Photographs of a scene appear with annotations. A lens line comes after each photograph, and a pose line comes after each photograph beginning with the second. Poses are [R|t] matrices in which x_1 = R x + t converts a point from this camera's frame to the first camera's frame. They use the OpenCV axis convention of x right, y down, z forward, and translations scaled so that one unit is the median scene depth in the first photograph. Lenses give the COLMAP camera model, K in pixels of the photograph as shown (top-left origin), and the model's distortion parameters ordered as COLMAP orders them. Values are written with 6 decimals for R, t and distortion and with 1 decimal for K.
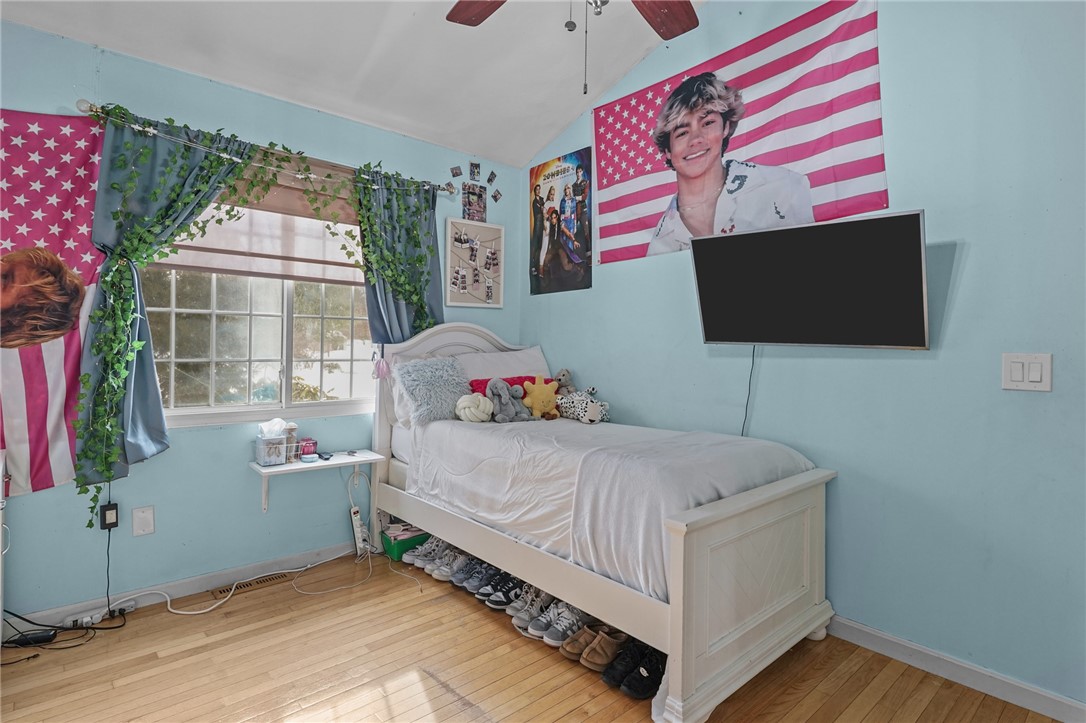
lens RADIAL K [[533.7, 0, 561.4], [0, 533.7, 339.7], [0, 0, 1]] dist [0.009397, -0.005351]
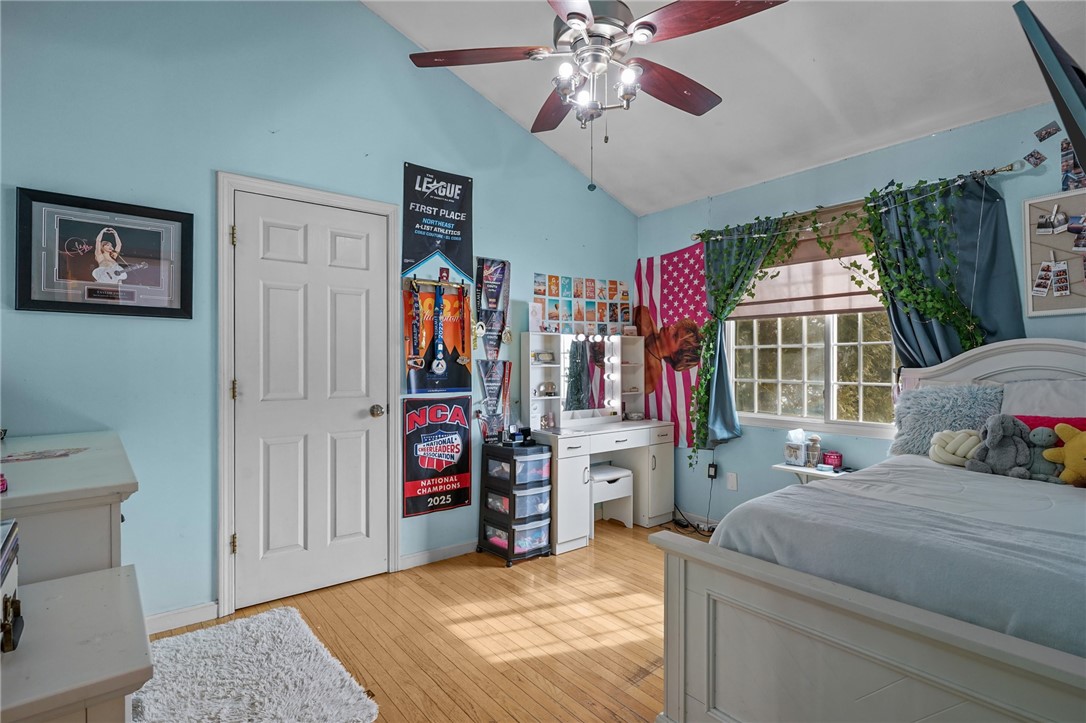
lens RADIAL K [[533.7, 0, 543.6], [0, 533.7, 363.1], [0, 0, 1]] dist [0.009397, -0.005351]
pose [[-0.043245, -0.023771, -0.998782, 0.719685], [-0.000366, 0.999717, -0.023778, 0.024192], [0.999064, -0.000663, -0.043241, 0.447963]]
